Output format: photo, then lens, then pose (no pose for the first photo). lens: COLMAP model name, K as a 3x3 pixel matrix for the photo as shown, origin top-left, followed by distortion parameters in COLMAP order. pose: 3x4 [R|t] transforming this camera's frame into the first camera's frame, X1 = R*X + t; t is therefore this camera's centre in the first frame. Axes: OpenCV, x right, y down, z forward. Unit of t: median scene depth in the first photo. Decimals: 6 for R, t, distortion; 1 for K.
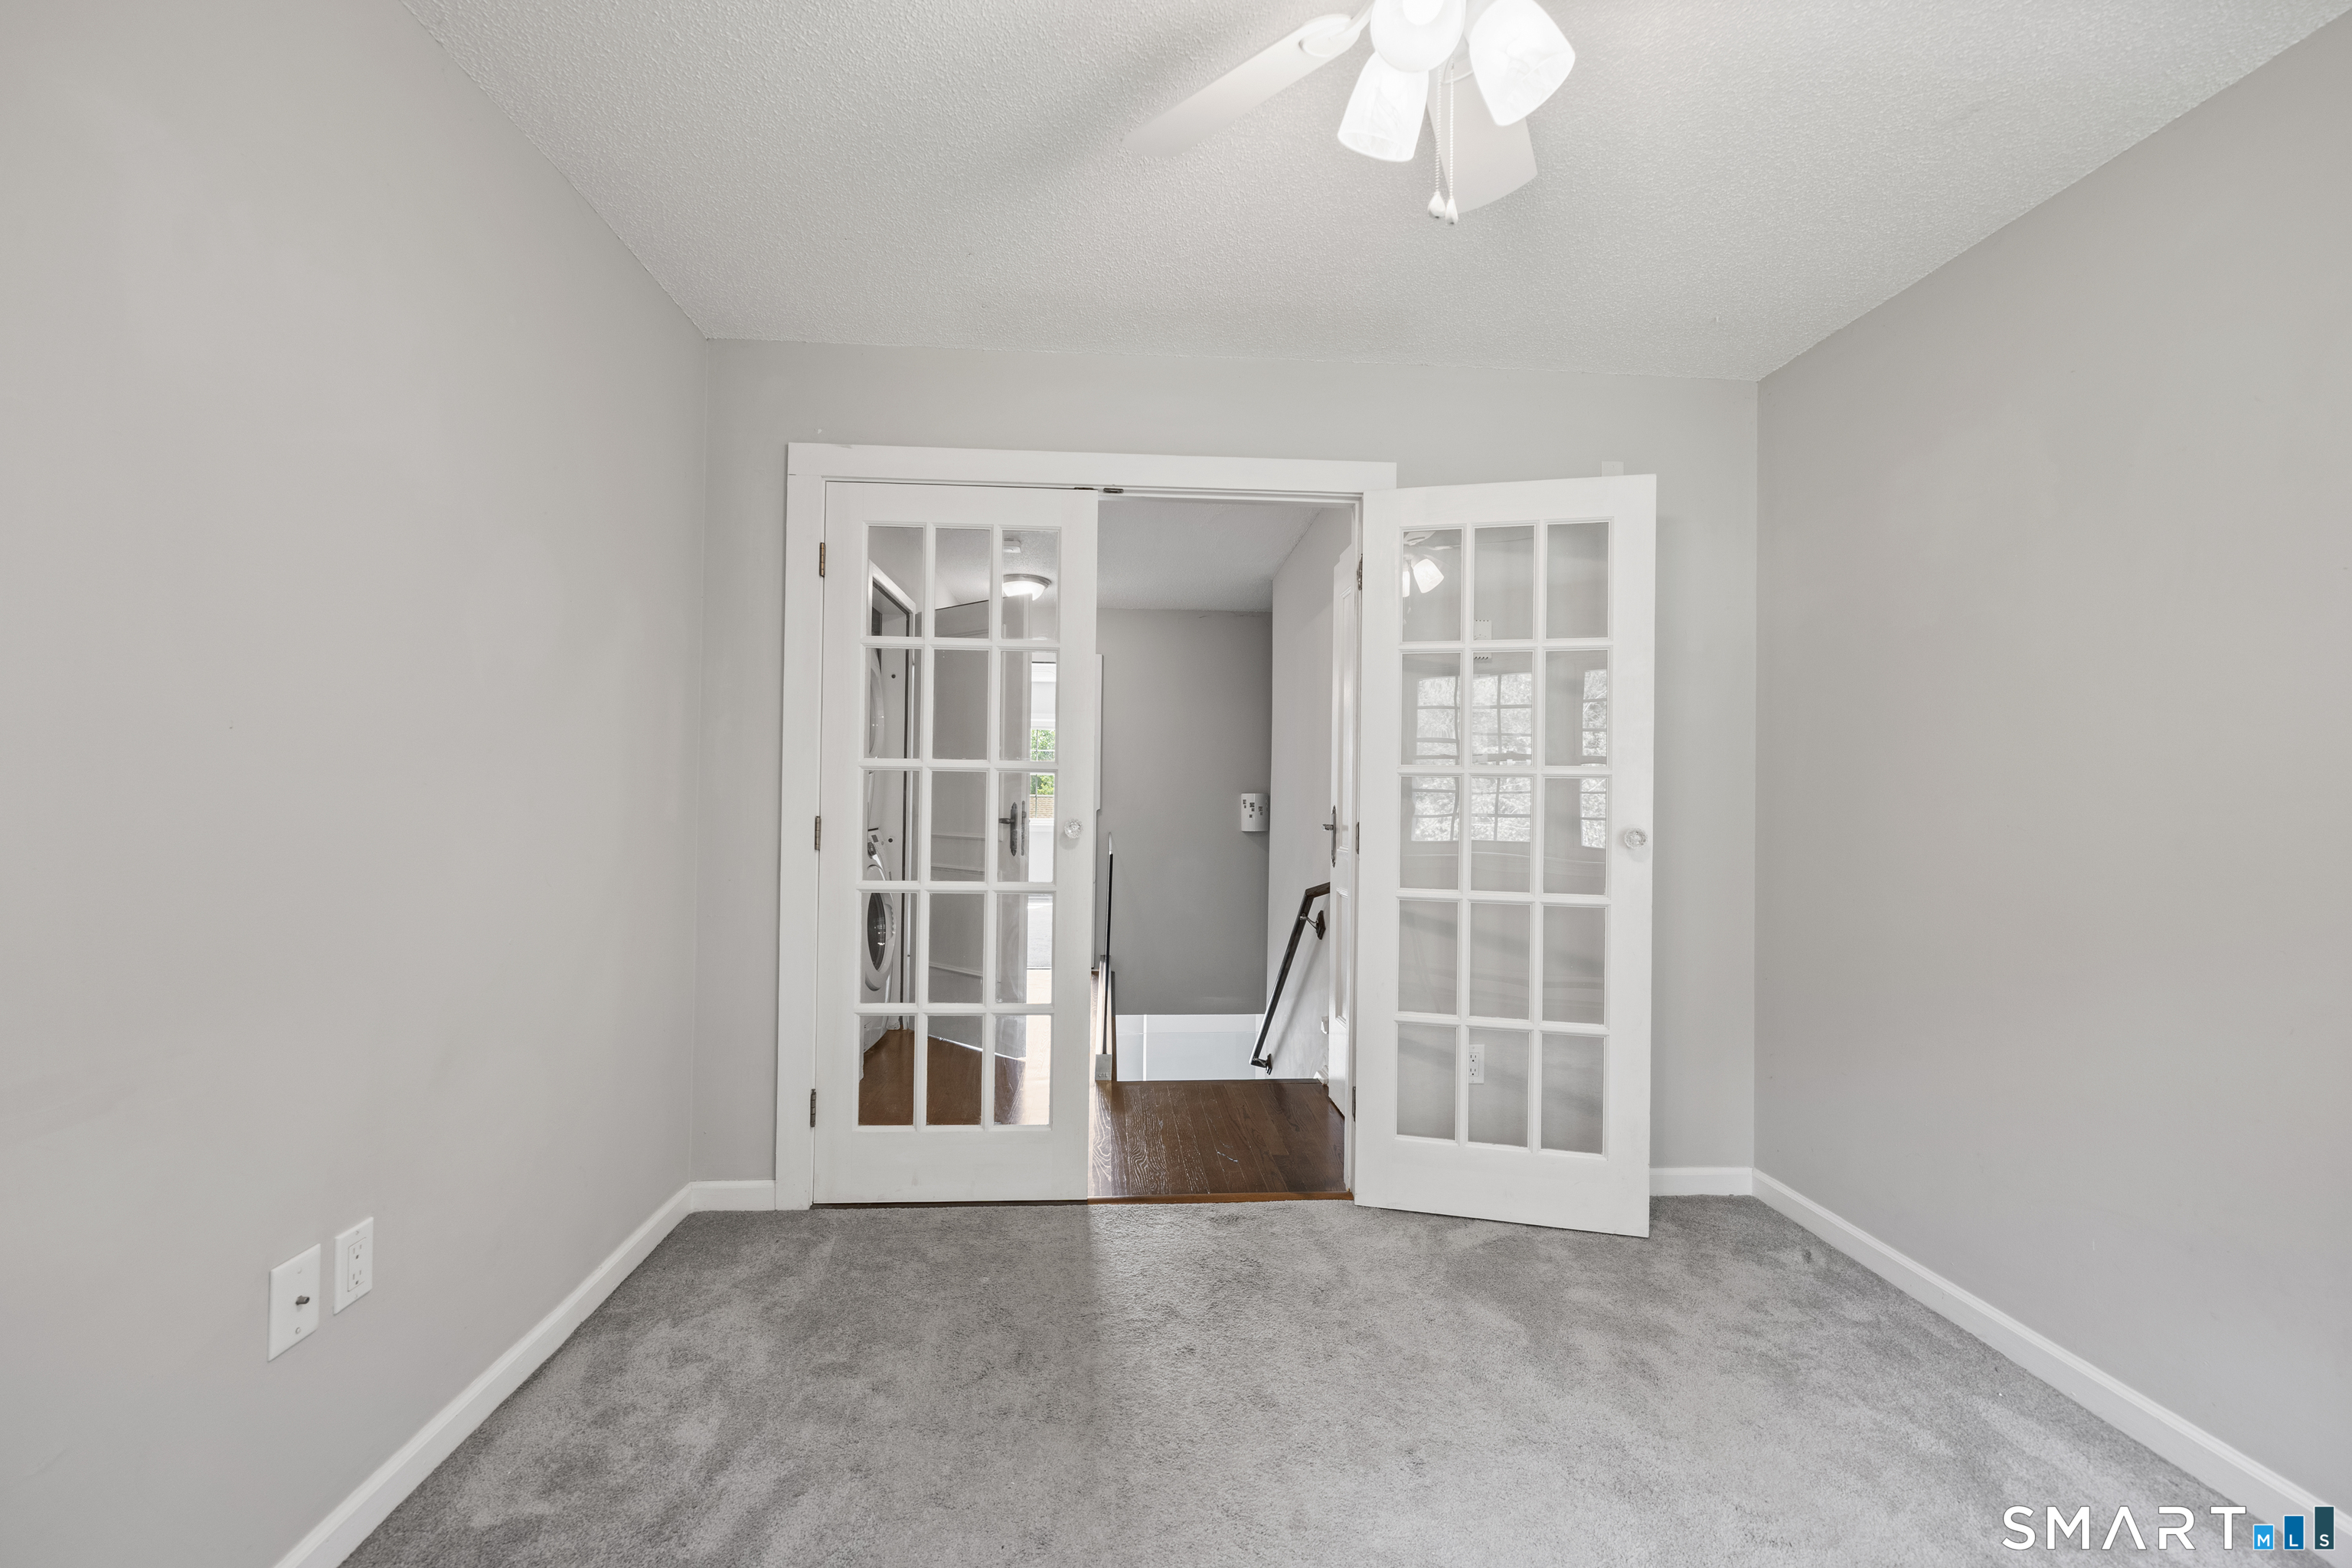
lens RADIAL K [[948.9, 0, 1176.0], [0, 948.9, 784.0], [0, 0, 1]] dist [0.011252, 0.000008]
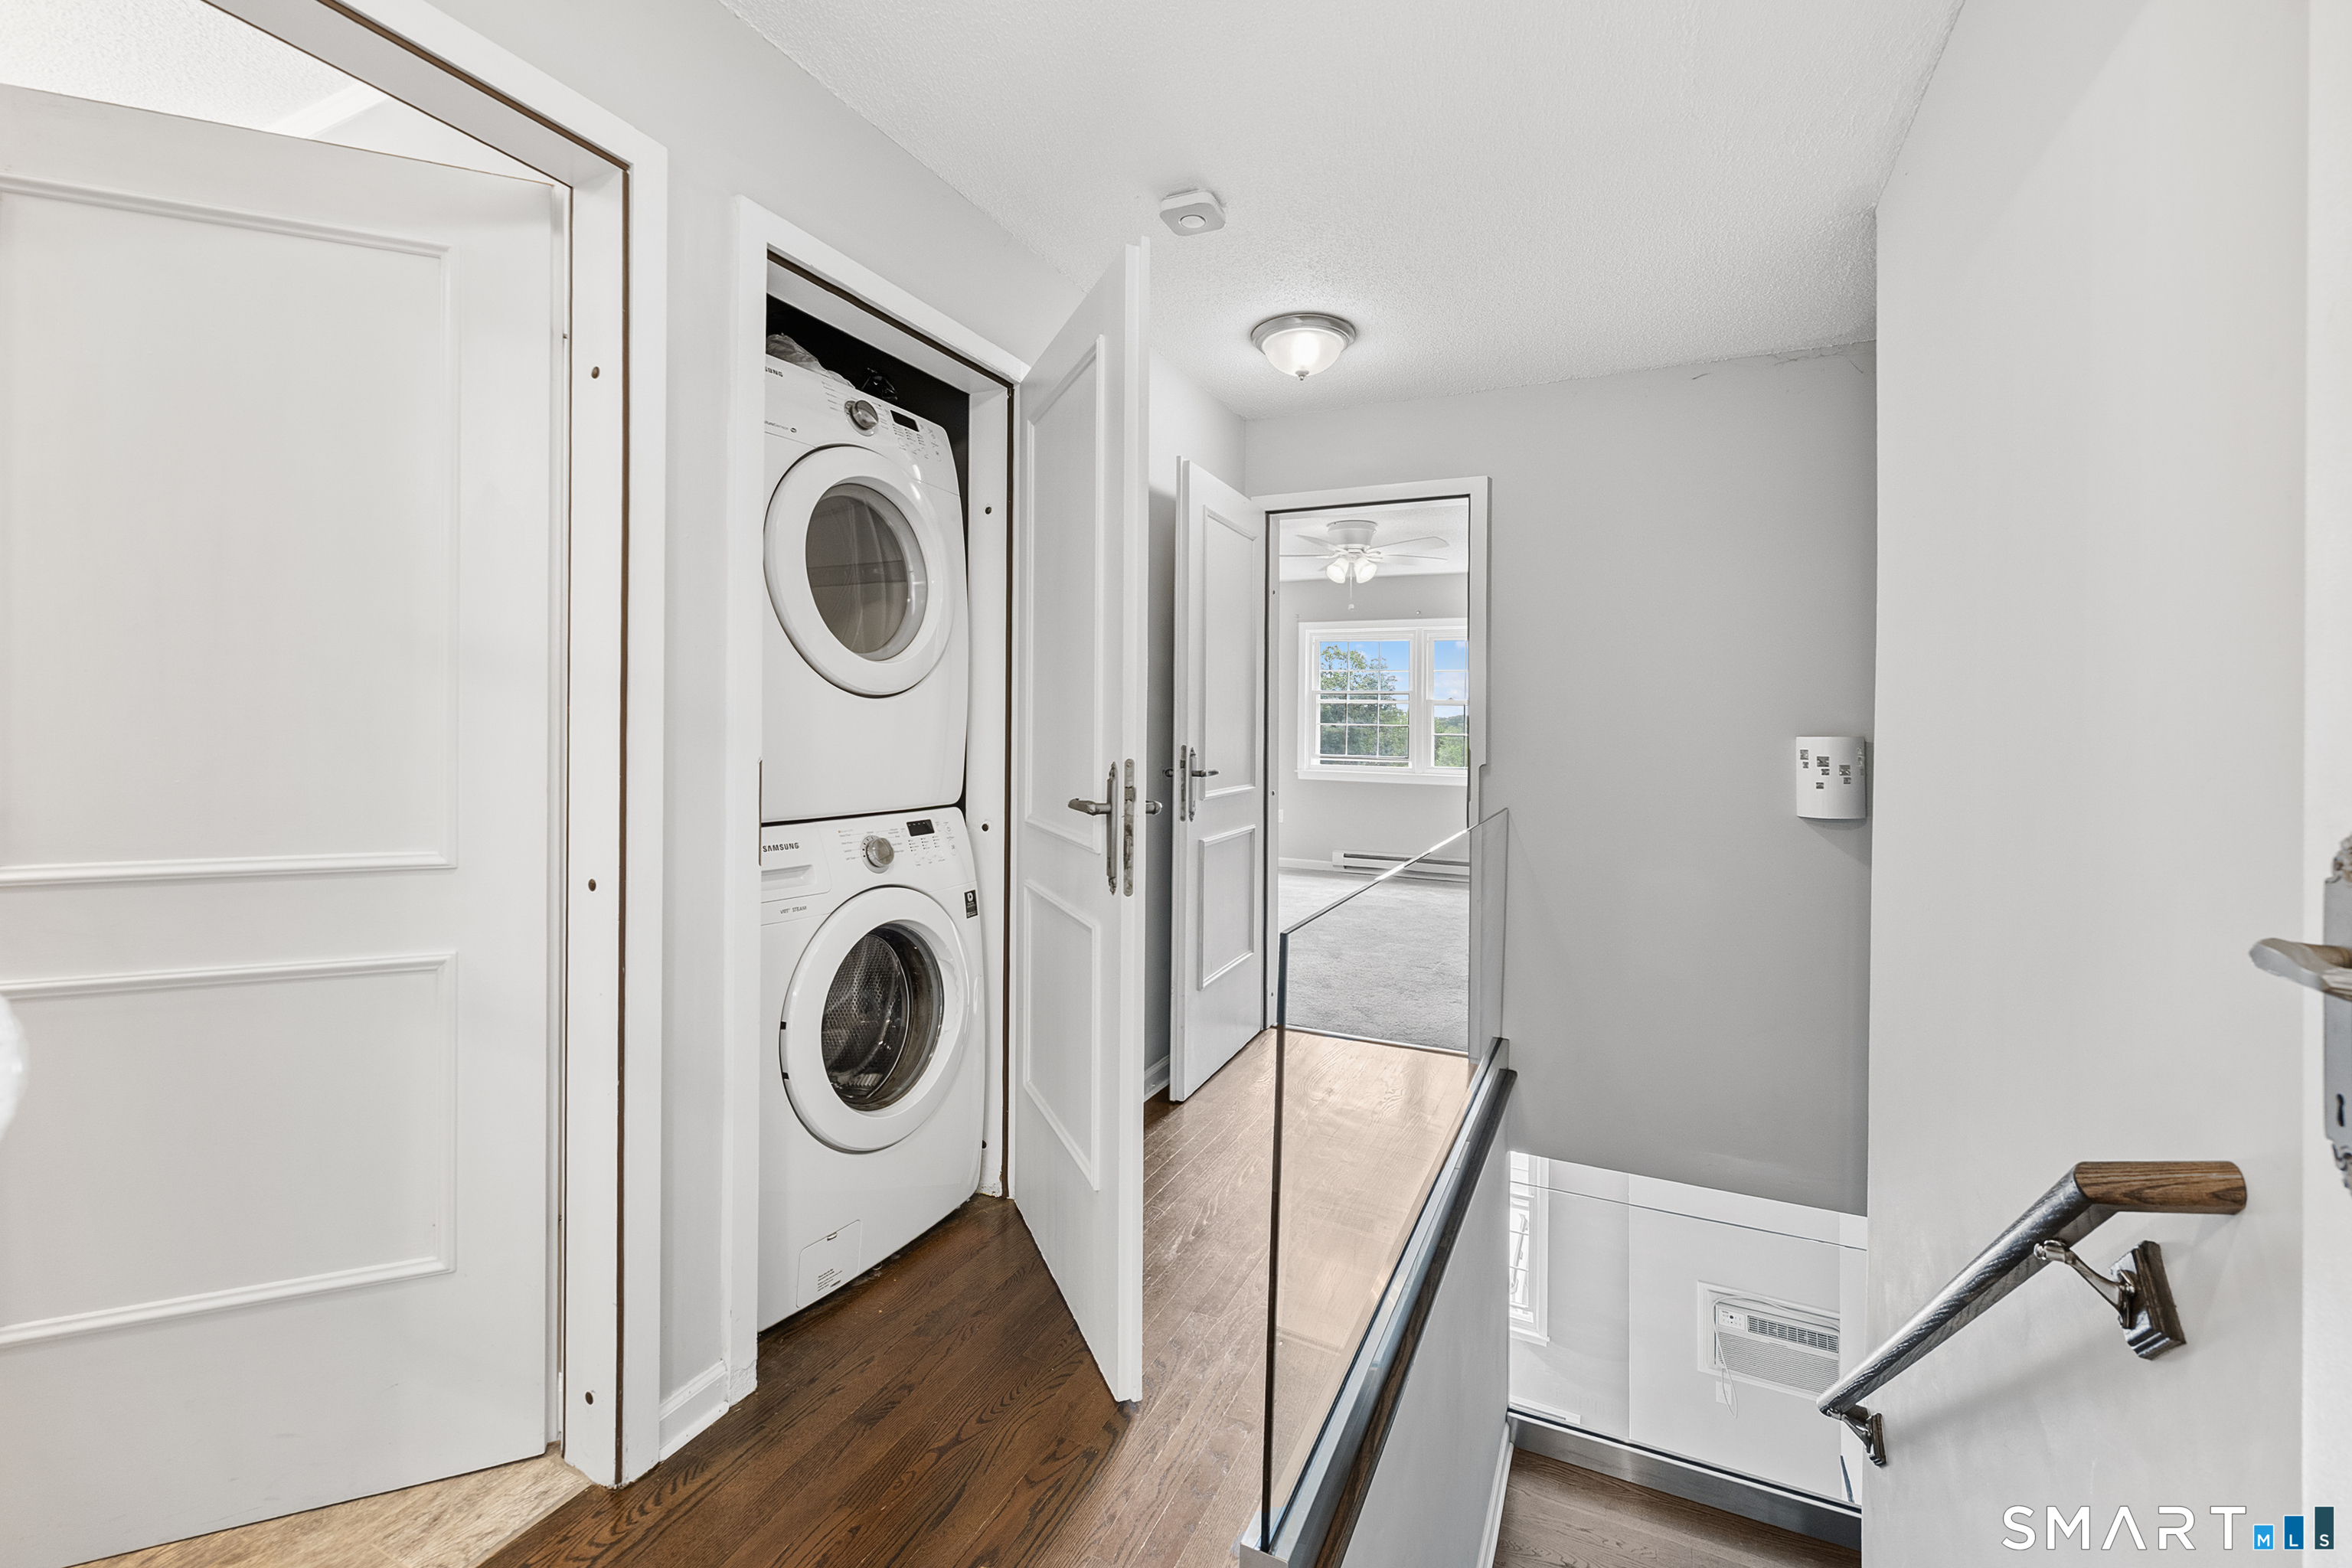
lens RADIAL K [[994.9, 0, 1178.7], [0, 994.9, 731.9], [0, 0, 1]] dist [-0.000832, -0.000052]
pose [[0.872853, -0.007890, -0.487920, 0.046598], [0.006962, 0.999969, -0.003715, 0.008148], [0.487934, -0.000154, 0.872880, 0.472316]]
